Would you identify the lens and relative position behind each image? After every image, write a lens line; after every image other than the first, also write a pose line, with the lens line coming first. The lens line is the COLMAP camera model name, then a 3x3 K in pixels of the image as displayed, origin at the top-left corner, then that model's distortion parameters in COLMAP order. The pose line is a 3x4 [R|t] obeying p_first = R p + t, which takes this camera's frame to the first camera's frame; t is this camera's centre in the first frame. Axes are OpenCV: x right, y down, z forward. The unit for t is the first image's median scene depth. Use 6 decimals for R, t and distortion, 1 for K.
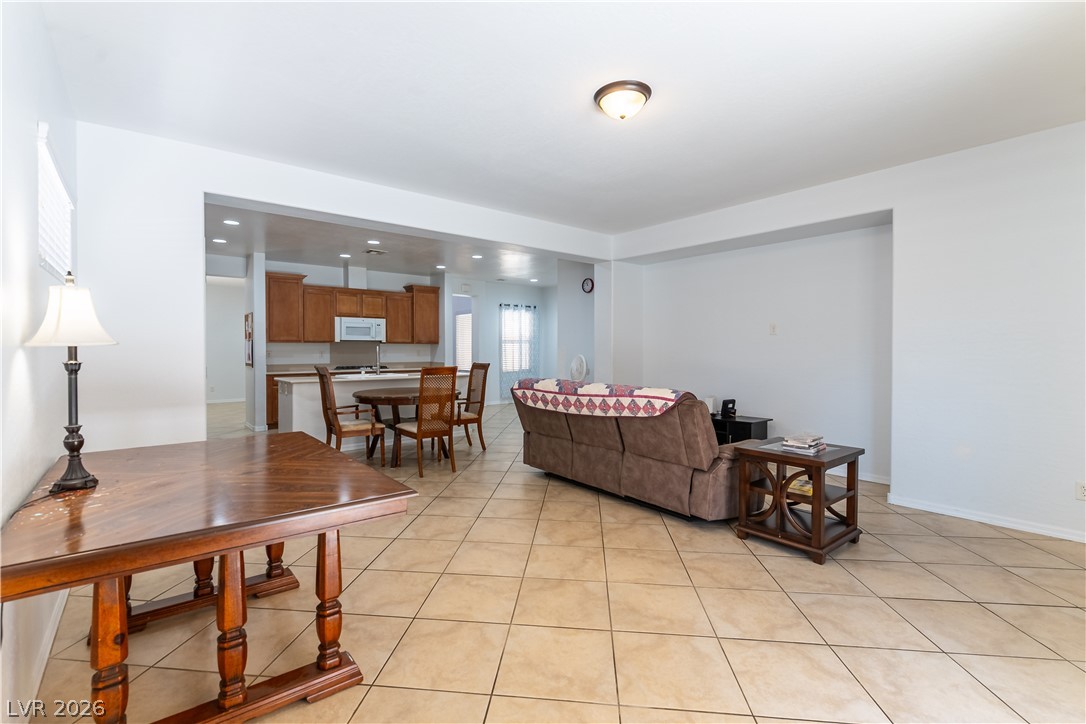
lens RADIAL K [[486.9, 0, 531.6], [0, 486.9, 358.4], [0, 0, 1]] dist [-0.002800, 0.000195]
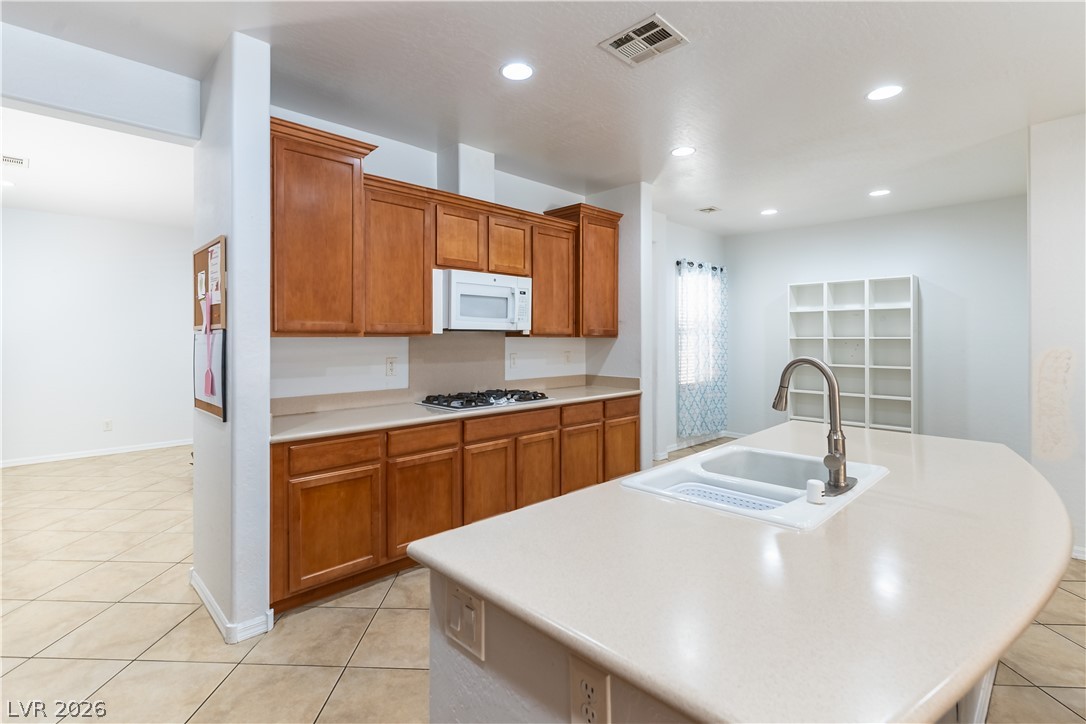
lens RADIAL K [[512.9, 0, 518.4], [0, 512.9, 339.3], [0, 0, 1]] dist [0.000229, 0.000088]
pose [[0.996748, -0.005621, 0.080391, -0.411172], [0.007279, 0.999767, -0.020343, -0.023267], [-0.080258, 0.020862, 0.996556, 0.658031]]
